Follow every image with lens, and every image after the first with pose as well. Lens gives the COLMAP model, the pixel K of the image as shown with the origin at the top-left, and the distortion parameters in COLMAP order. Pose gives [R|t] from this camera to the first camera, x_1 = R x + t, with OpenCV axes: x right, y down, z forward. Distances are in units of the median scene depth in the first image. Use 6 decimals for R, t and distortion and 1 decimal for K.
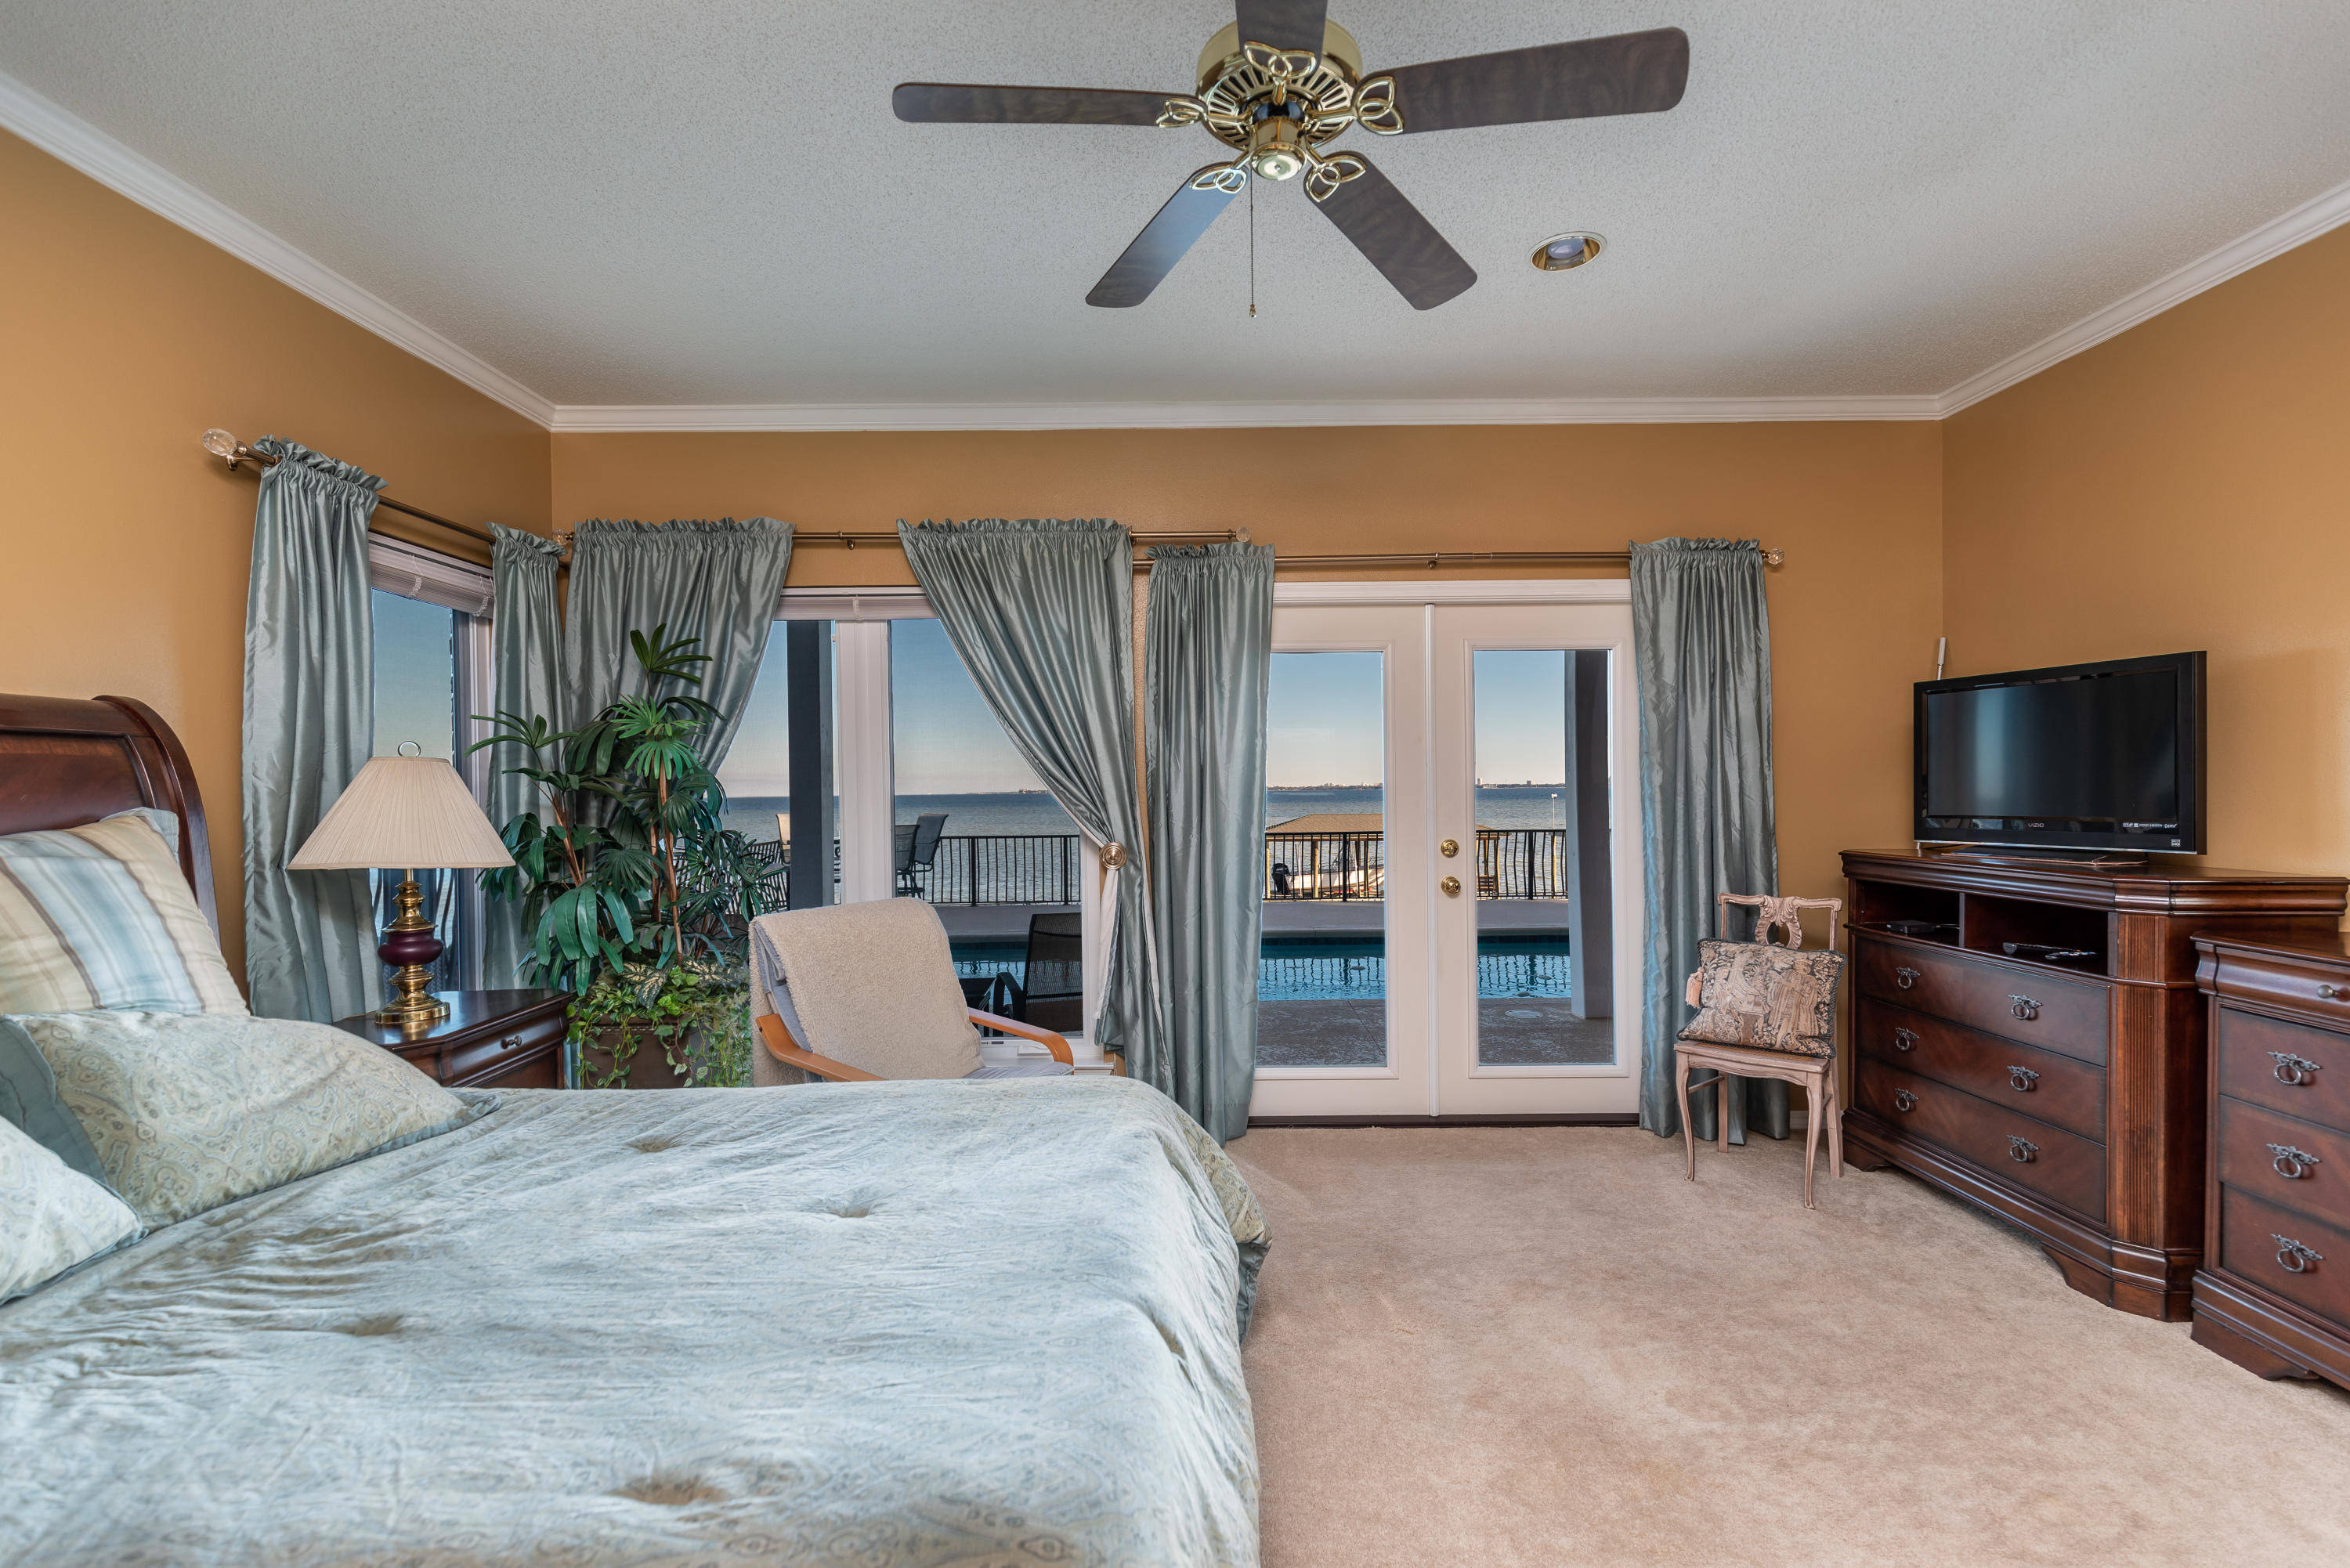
lens RADIAL K [[1067.9, 0, 1175.2], [0, 1067.9, 805.6], [0, 0, 1]] dist [0.009339, -0.001426]
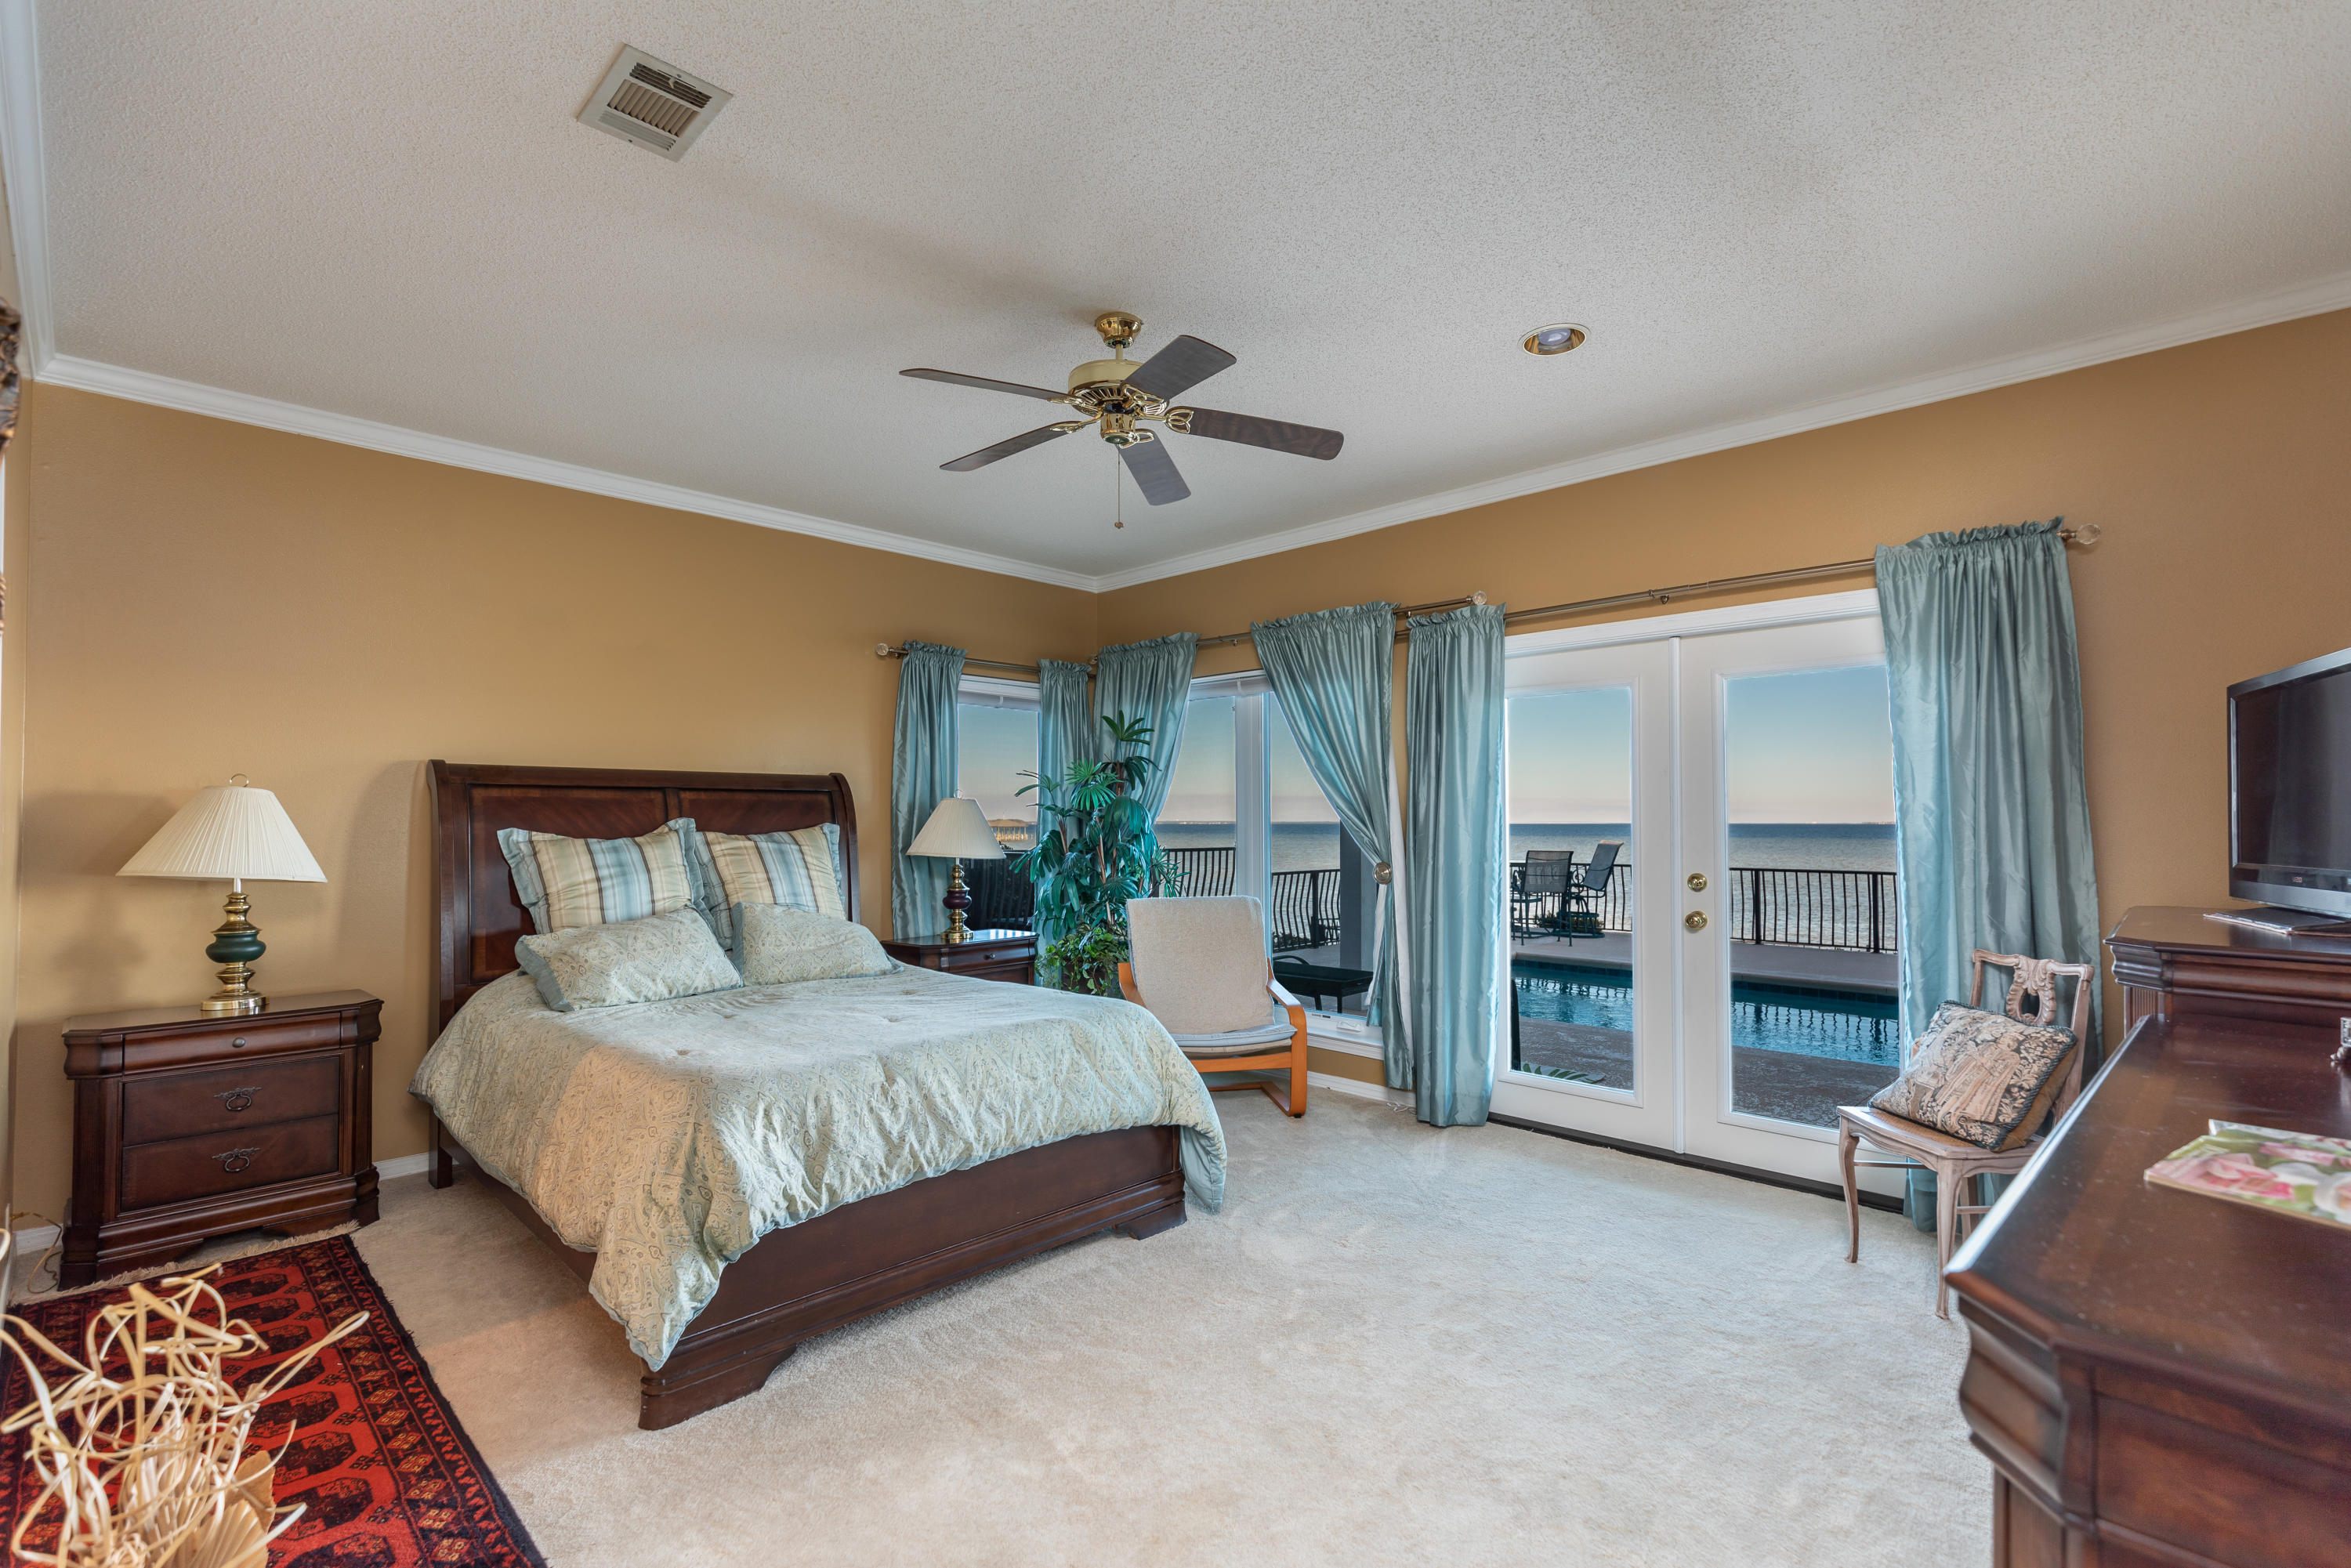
lens RADIAL K [[1069.0, 0, 1175.5], [0, 1069.0, 784.0], [0, 0, 1]] dist [-0.000395, -0.000163]
pose [[0.705690, -0.014042, -0.708382, 1.041200], [-0.017875, 0.999133, -0.037612, -0.007152], [0.708296, 0.039205, 0.704826, -0.061580]]
